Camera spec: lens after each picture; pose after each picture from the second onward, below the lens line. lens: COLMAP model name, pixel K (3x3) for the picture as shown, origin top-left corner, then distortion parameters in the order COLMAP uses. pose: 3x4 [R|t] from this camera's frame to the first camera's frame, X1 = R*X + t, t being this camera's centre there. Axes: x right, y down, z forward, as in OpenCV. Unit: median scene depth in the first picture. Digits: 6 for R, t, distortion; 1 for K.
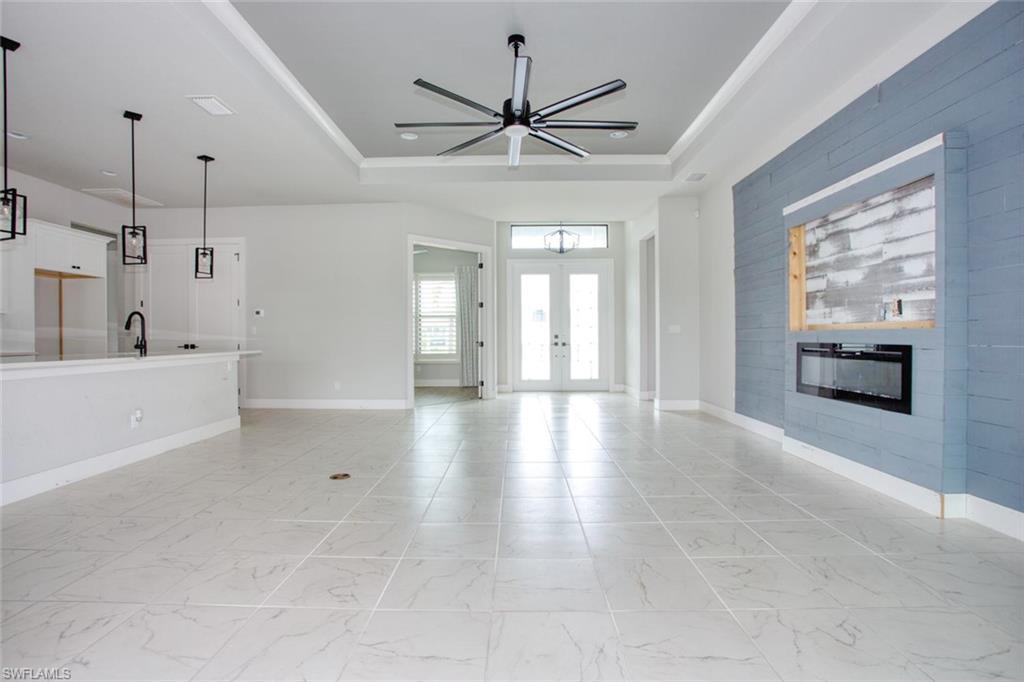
lens RADIAL K [[507.7, 0, 506.3], [0, 507.7, 336.5], [0, 0, 1]] dist [-0.063396, 0.021590]
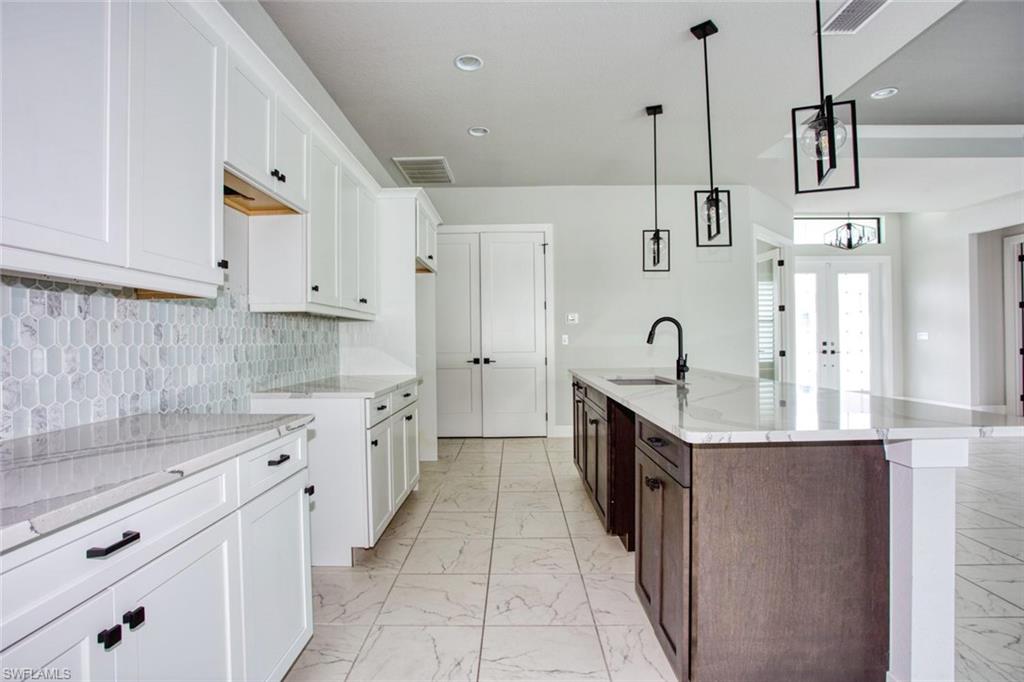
lens RADIAL K [[507.7, 0, 525.8], [0, 507.7, 340.5], [0, 0, 1]] dist [-0.063396, 0.021590]
pose [[0.999464, -0.007645, 0.031844, -0.966036], [0.007650, 0.999971, -0.000044, -0.020132], [-0.031843, 0.000288, 0.999493, 0.300362]]
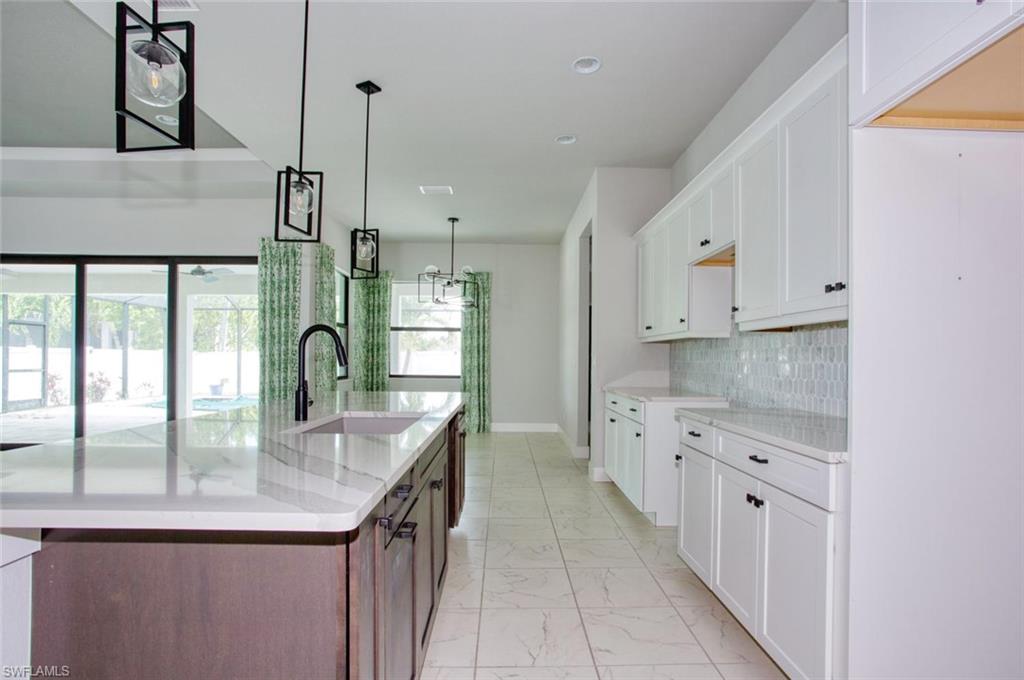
lens RADIAL K [[507.7, 0, 530.2], [0, 507.7, 356.1], [0, 0, 1]] dist [-0.063396, 0.021590]
pose [[-0.998030, 0.001738, -0.062711, -0.906798], [0.001669, 0.999998, 0.001149, -0.027224], [0.062713, 0.001042, -0.998031, 1.490551]]
